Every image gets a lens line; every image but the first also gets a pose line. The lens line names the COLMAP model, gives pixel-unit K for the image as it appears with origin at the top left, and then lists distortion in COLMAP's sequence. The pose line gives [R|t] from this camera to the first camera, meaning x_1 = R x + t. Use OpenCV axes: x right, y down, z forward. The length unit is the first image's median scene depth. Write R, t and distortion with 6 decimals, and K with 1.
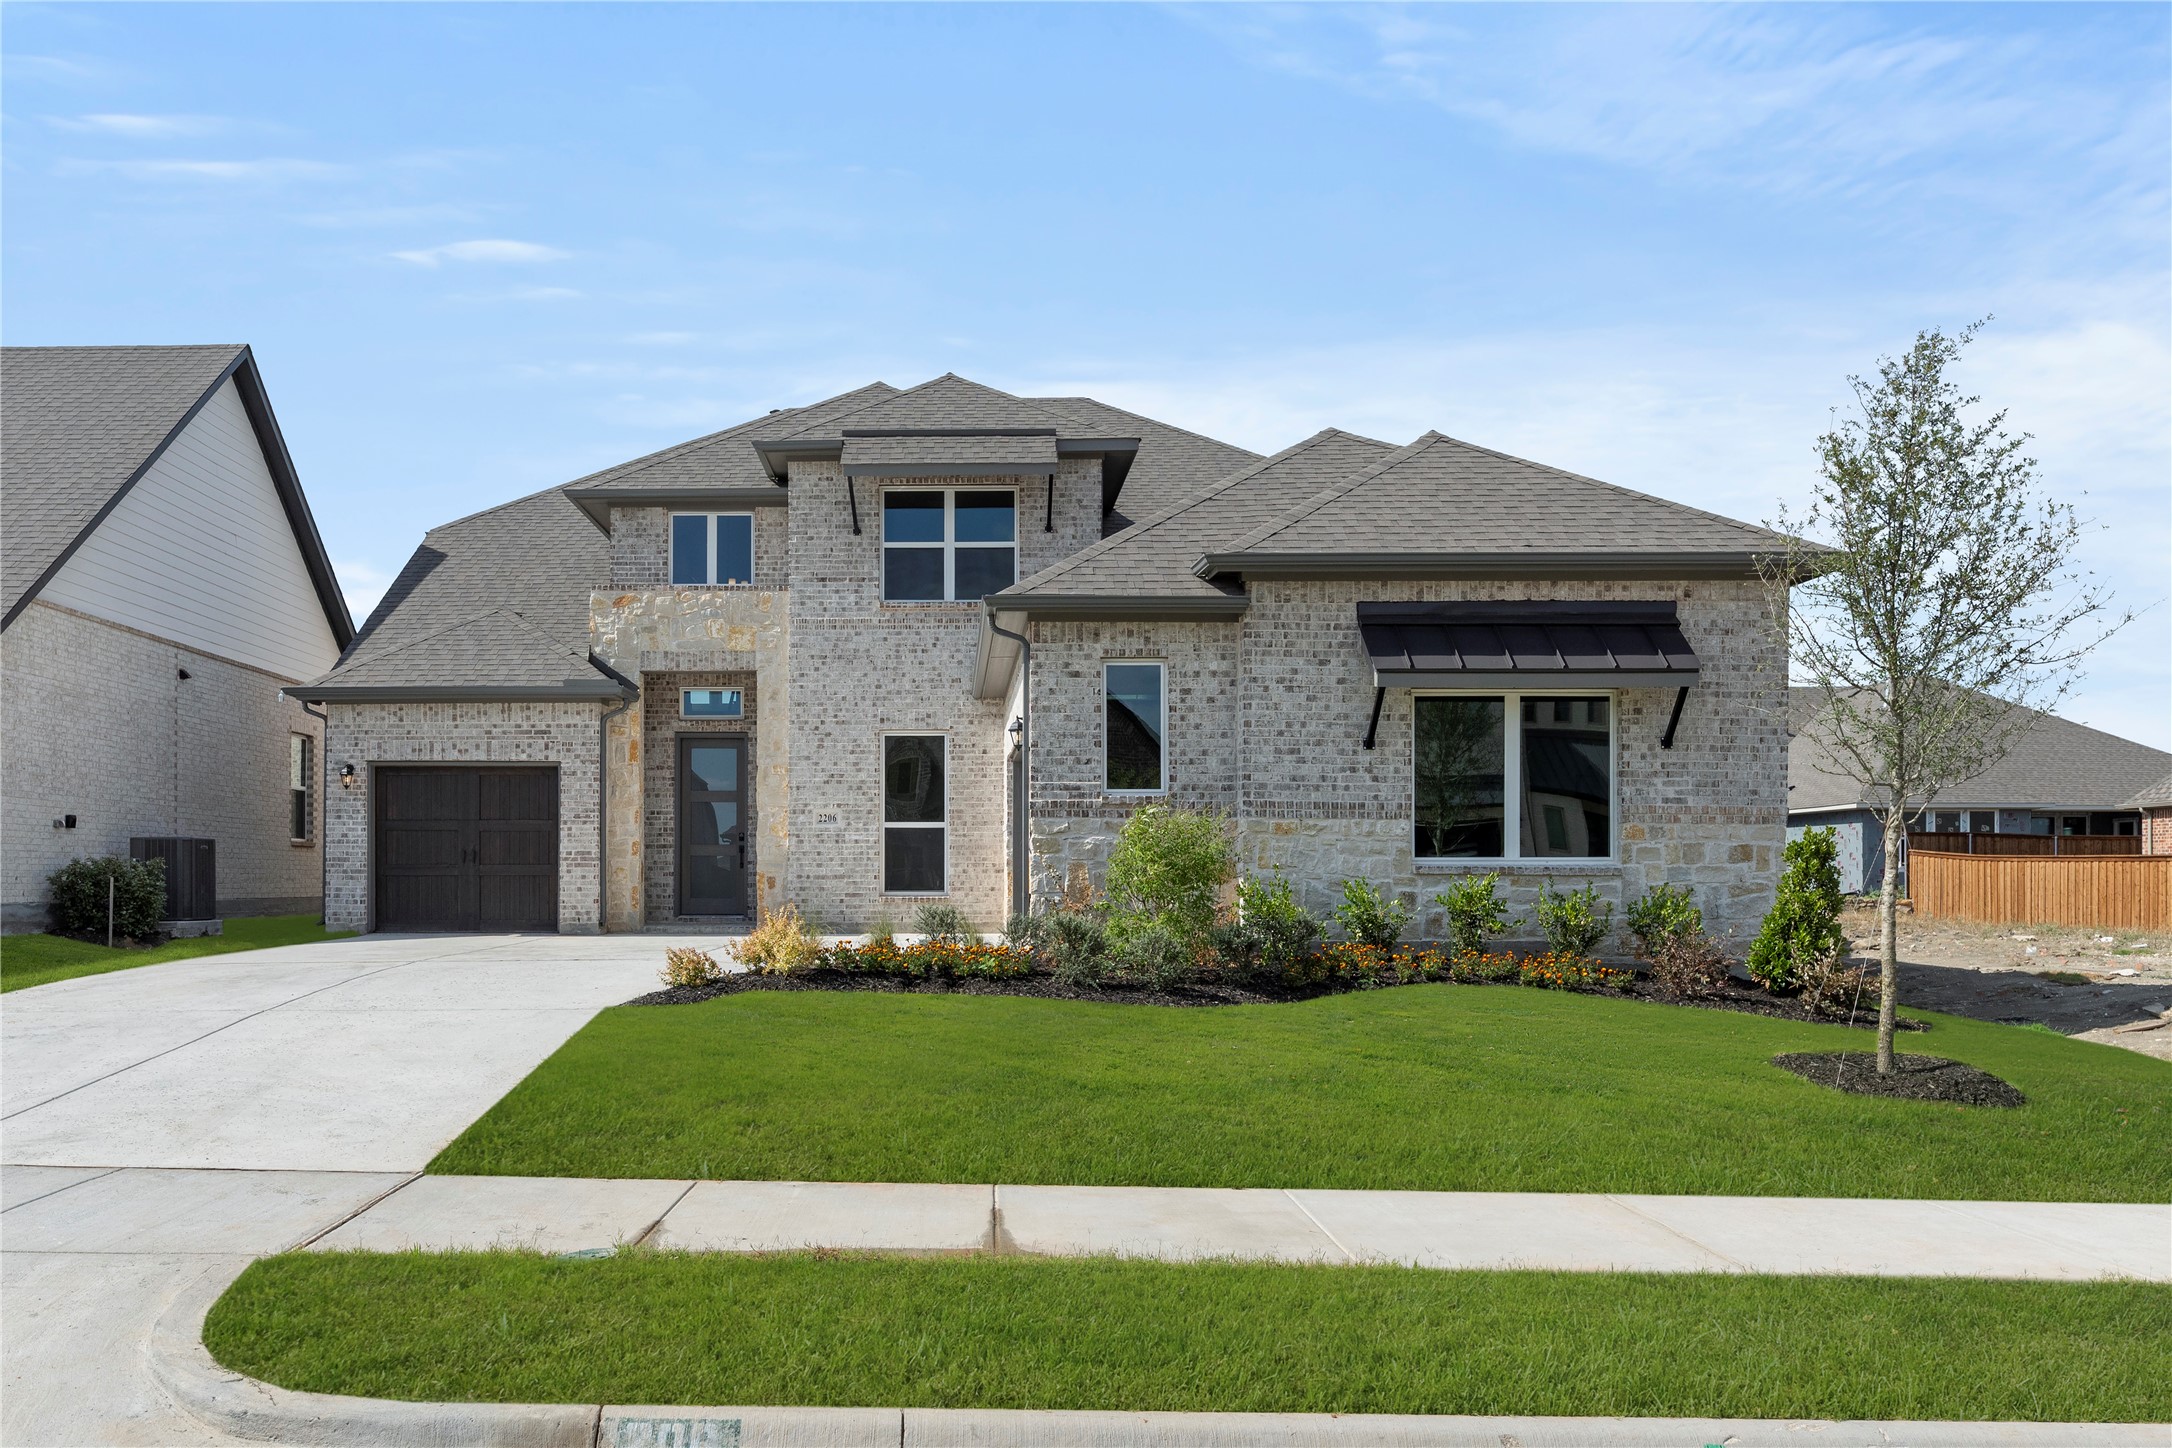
lens RADIAL K [[1352.5, 0, 1085.8], [0, 1352.5, 737.4], [0, 0, 1]] dist [0.001510, 0.001052]
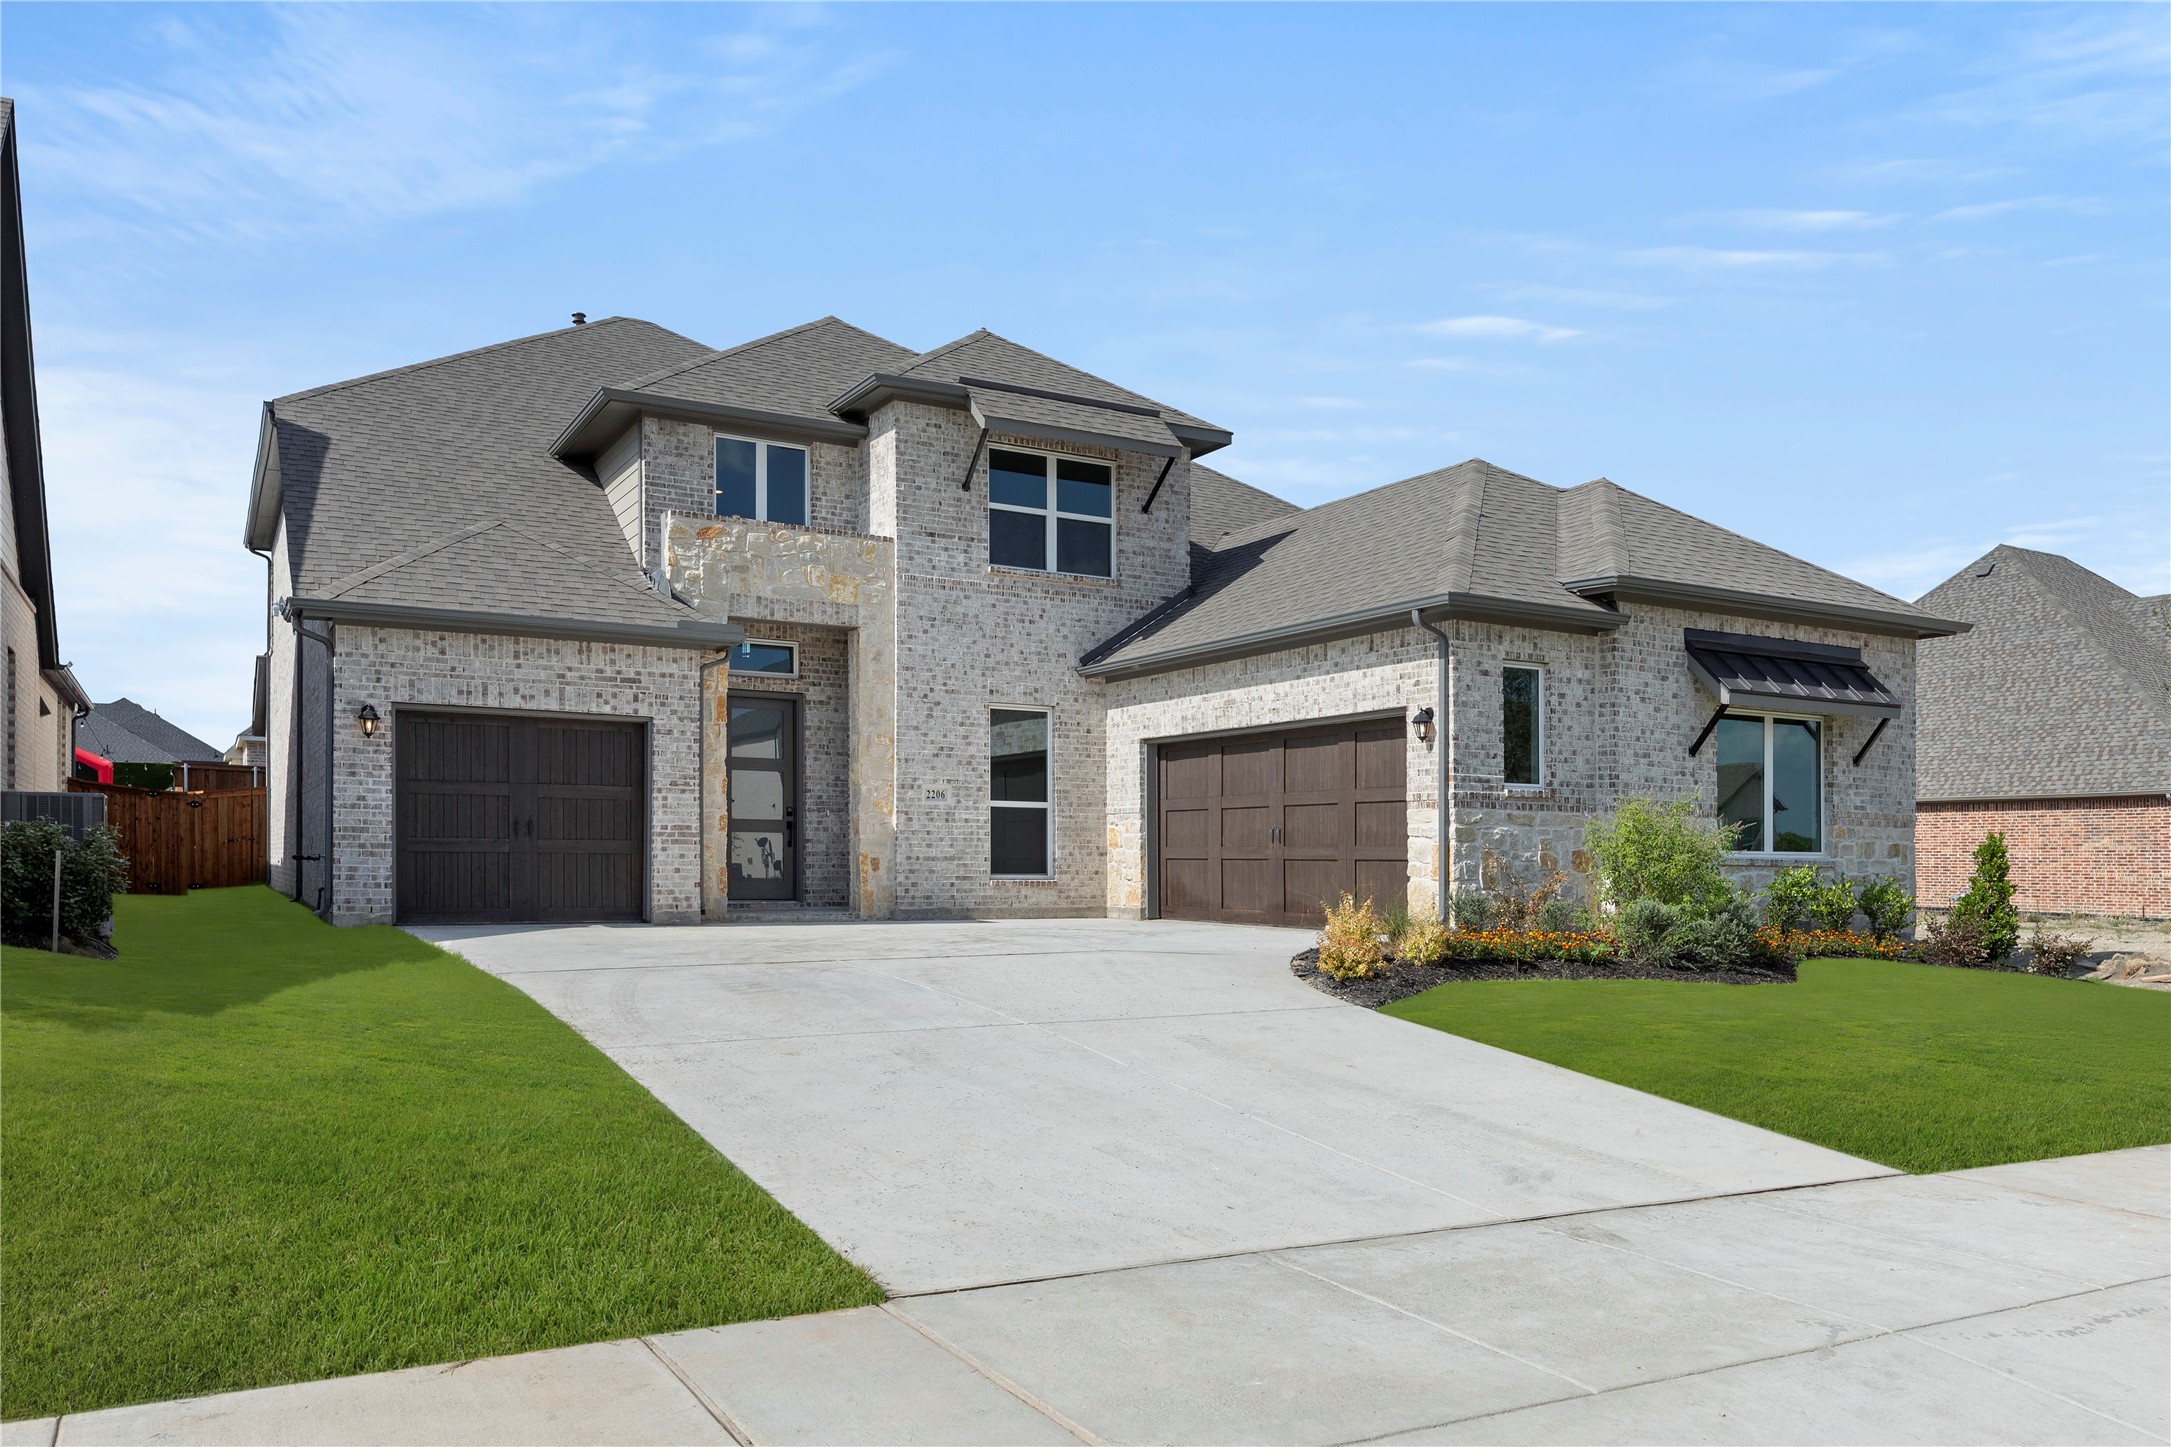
lens RADIAL K [[1343.5, 0, 1085.5], [0, 1343.5, 711.6], [0, 0, 1]] dist [0.001138, -0.001062]
pose [[0.893124, 0.058264, 0.446021, -0.519383], [-0.057003, 0.998242, -0.016256, 0.012635], [-0.446184, -0.010907, 0.894875, 0.139588]]
